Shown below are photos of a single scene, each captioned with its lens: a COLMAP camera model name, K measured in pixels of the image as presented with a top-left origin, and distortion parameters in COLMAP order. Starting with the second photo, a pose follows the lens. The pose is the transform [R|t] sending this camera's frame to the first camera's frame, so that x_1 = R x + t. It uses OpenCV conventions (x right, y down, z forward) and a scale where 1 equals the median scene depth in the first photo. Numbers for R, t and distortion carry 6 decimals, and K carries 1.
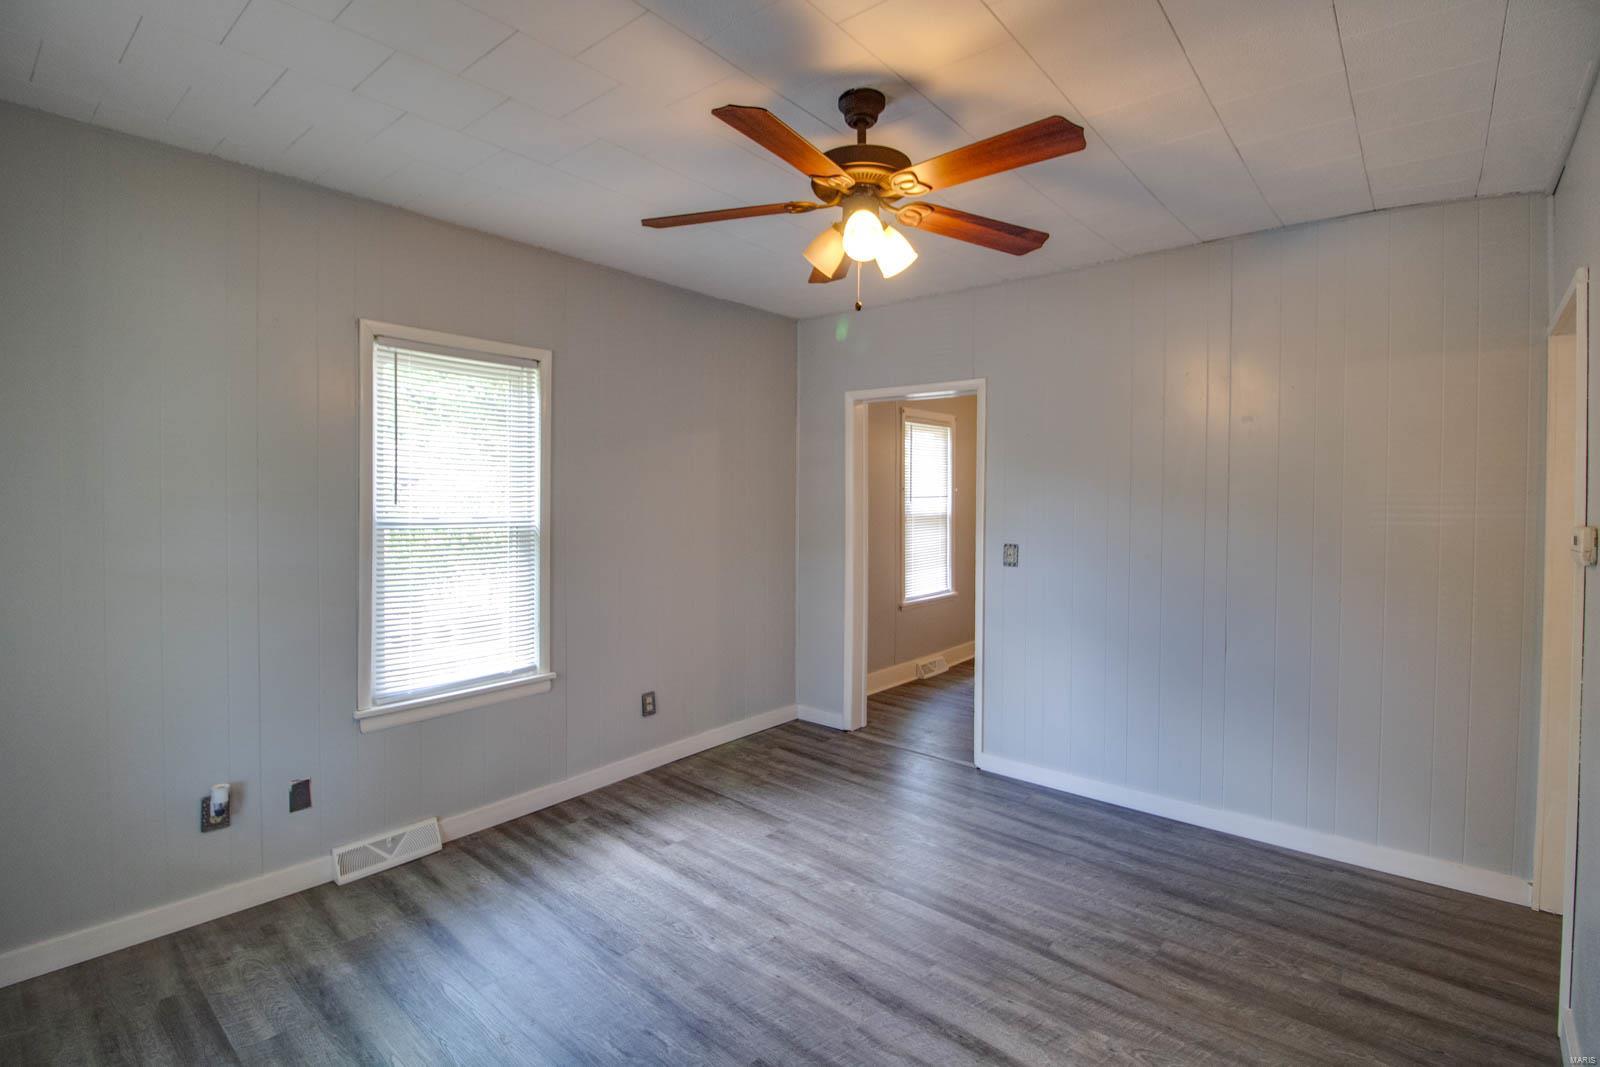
lens RADIAL K [[753.4, 0, 804.1], [0, 753.4, 509.9], [0, 0, 1]] dist [0.001408, -0.000106]
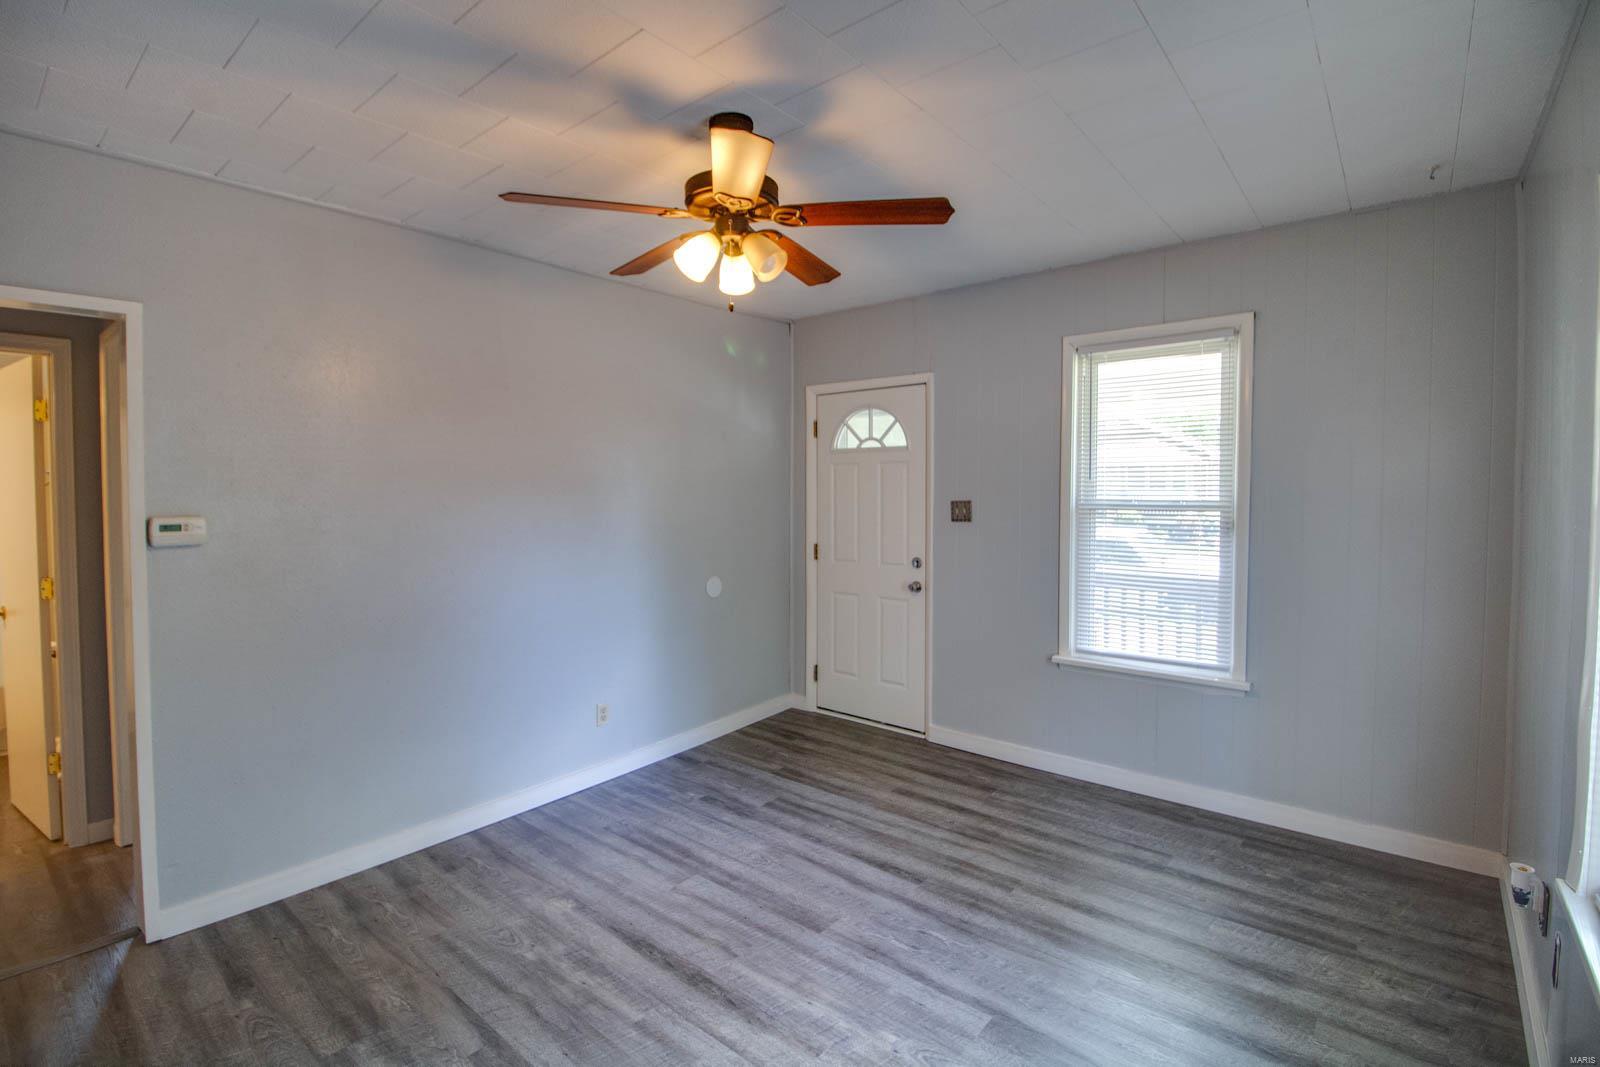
lens RADIAL K [[753.4, 0, 804.1], [0, 753.4, 509.9], [0, 0, 1]] dist [0.001408, -0.000106]
pose [[-0.999962, -0.002467, -0.008414, -0.018325], [-0.002811, 0.999150, 0.041124, -0.039505], [0.008305, 0.041146, -0.999119, 1.949401]]
